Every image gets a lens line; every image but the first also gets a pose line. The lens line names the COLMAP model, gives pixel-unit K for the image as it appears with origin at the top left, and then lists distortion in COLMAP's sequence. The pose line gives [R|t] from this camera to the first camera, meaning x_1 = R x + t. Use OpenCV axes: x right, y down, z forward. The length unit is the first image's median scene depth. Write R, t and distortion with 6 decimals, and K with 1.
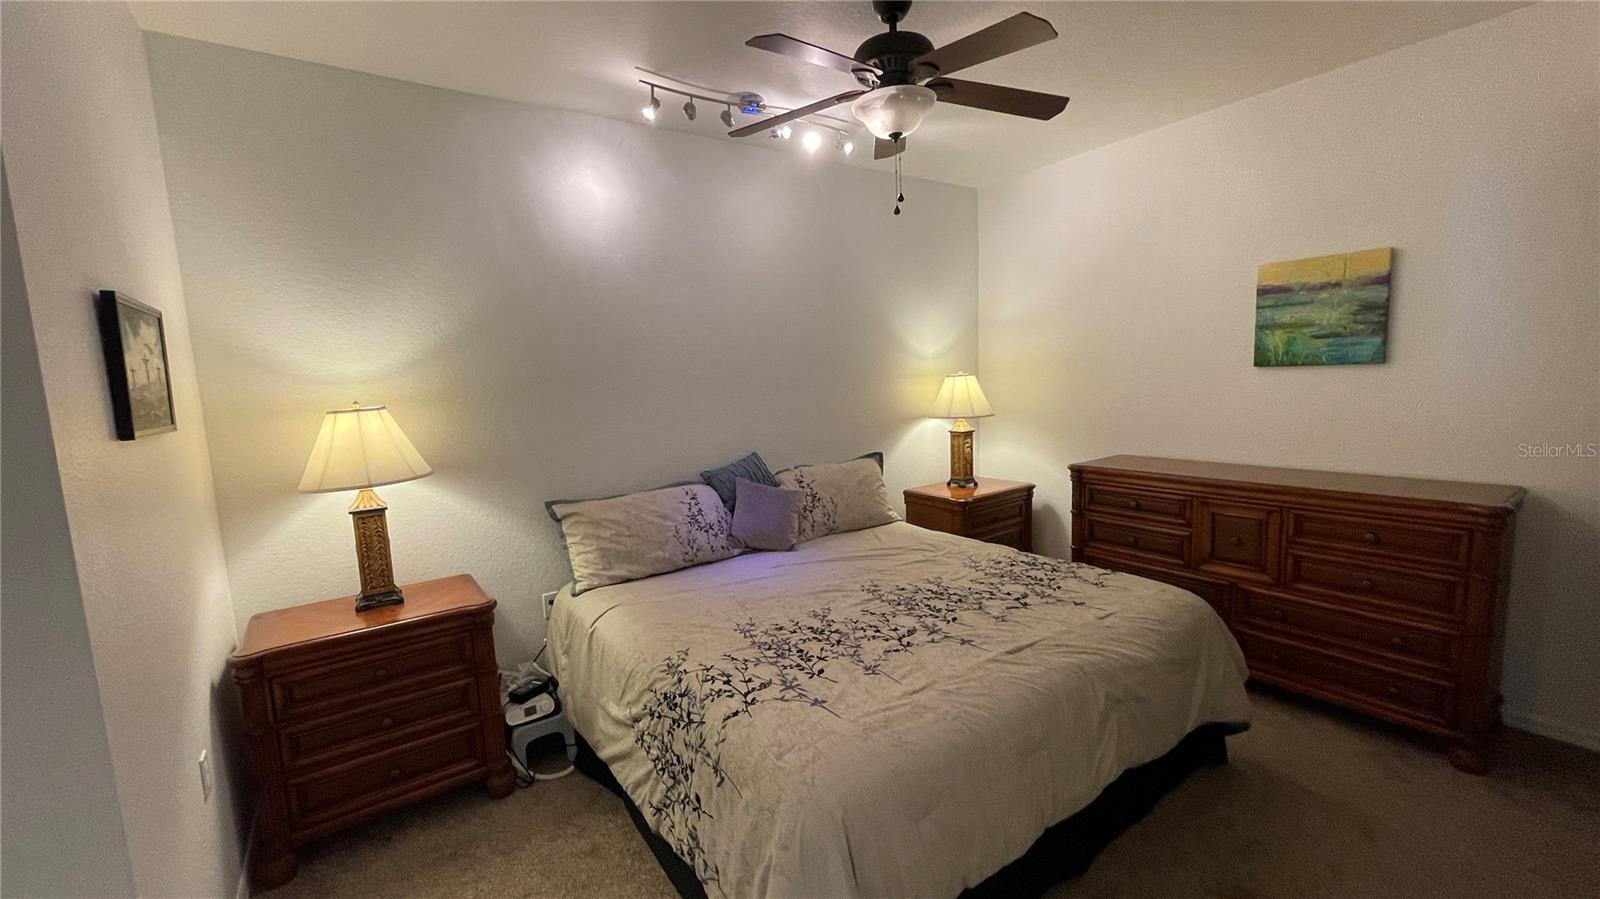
lens RADIAL K [[644.1, 0, 795.6], [0, 644.1, 450.8], [0, 0, 1]] dist [-0.000319, -0.000430]
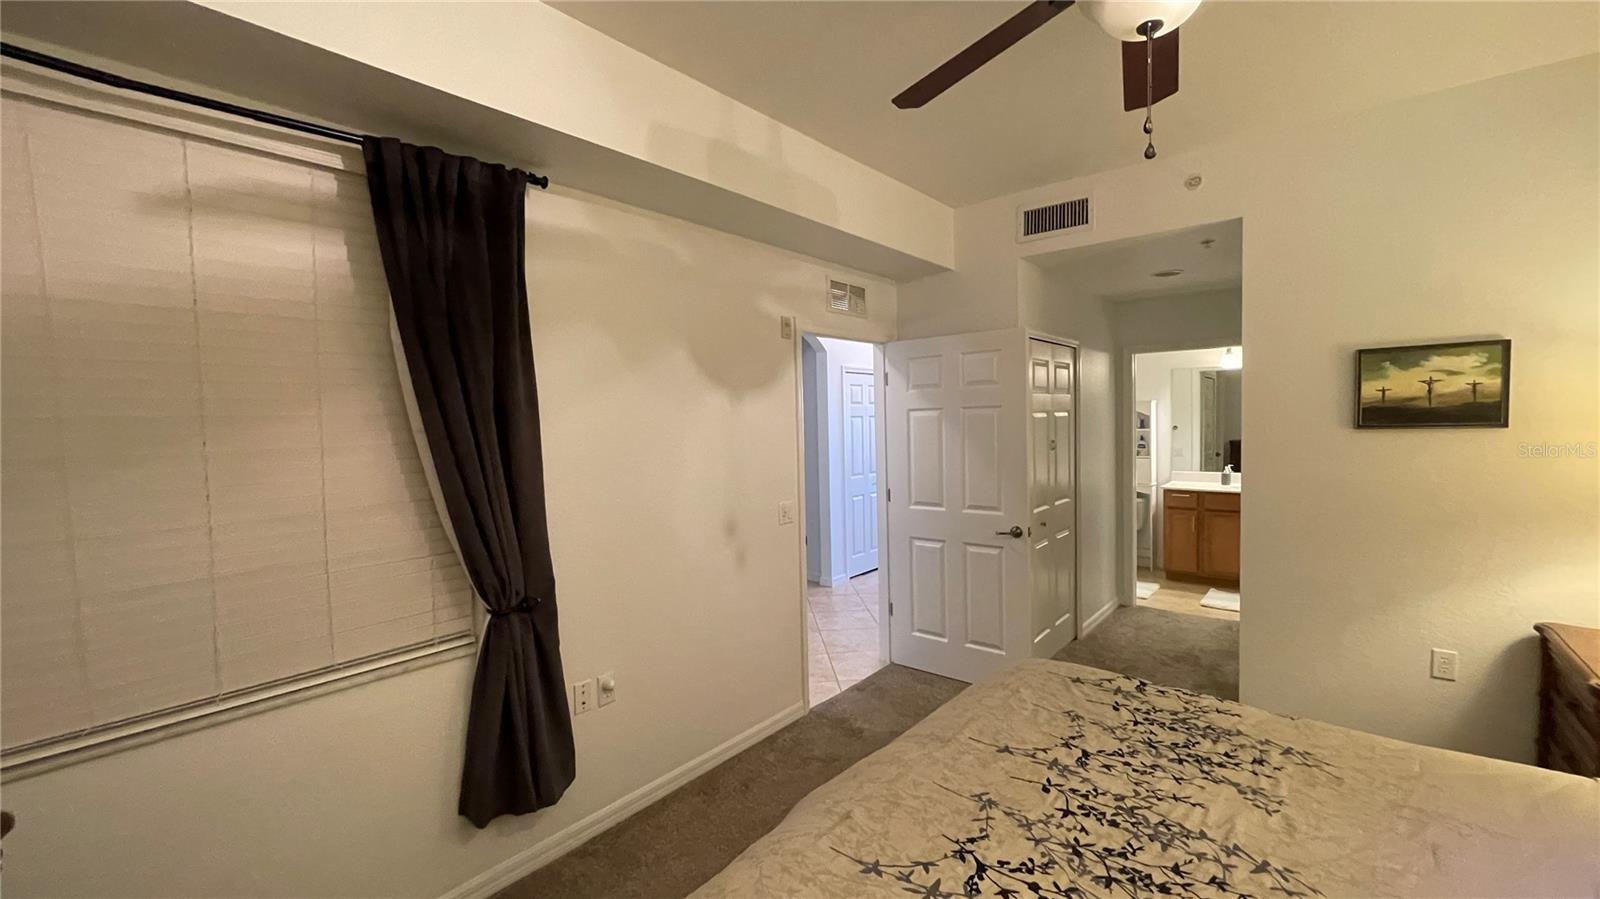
lens RADIAL K [[644.1, 0, 795.6], [0, 644.1, 450.8], [0, 0, 1]] dist [-0.000319, -0.000430]
pose [[-0.965994, 0.082030, -0.245209, 0.592112], [0.039806, 0.984216, 0.172437, -0.202851], [0.255484, 0.156812, -0.954012, 1.412558]]
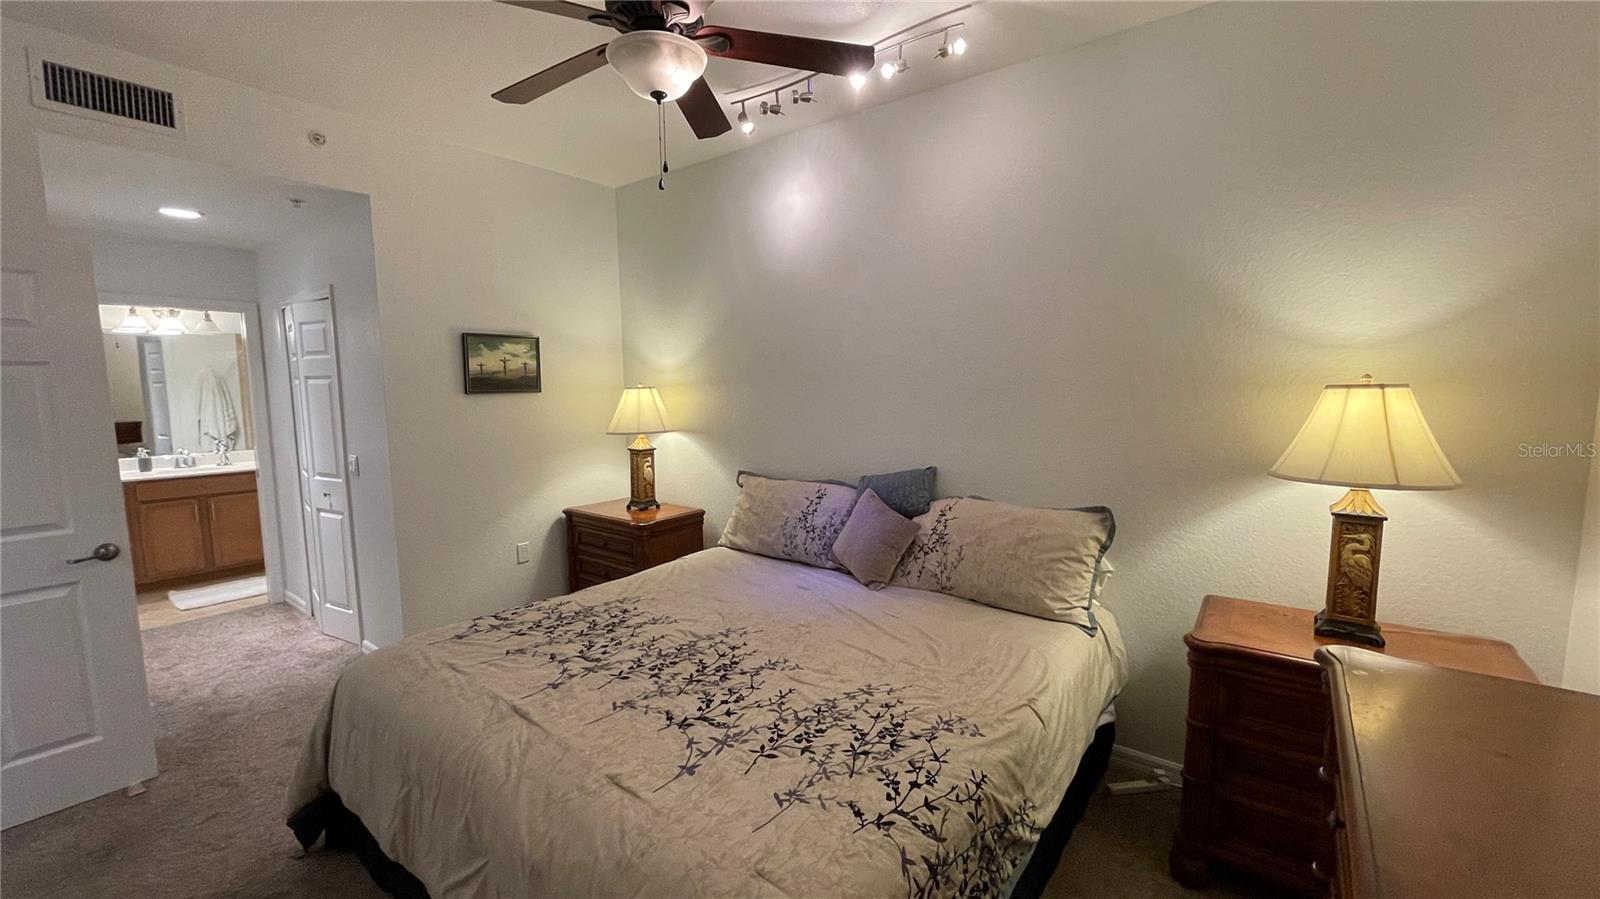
lens RADIAL K [[644.1, 0, 795.6], [0, 644.1, 450.8], [0, 0, 1]] dist [-0.000319, -0.000430]
pose [[0.290525, 0.147257, -0.945469, 0.976828], [-0.116759, 0.986159, 0.117717, -0.140948], [0.949717, 0.076193, 0.303697, 0.865724]]
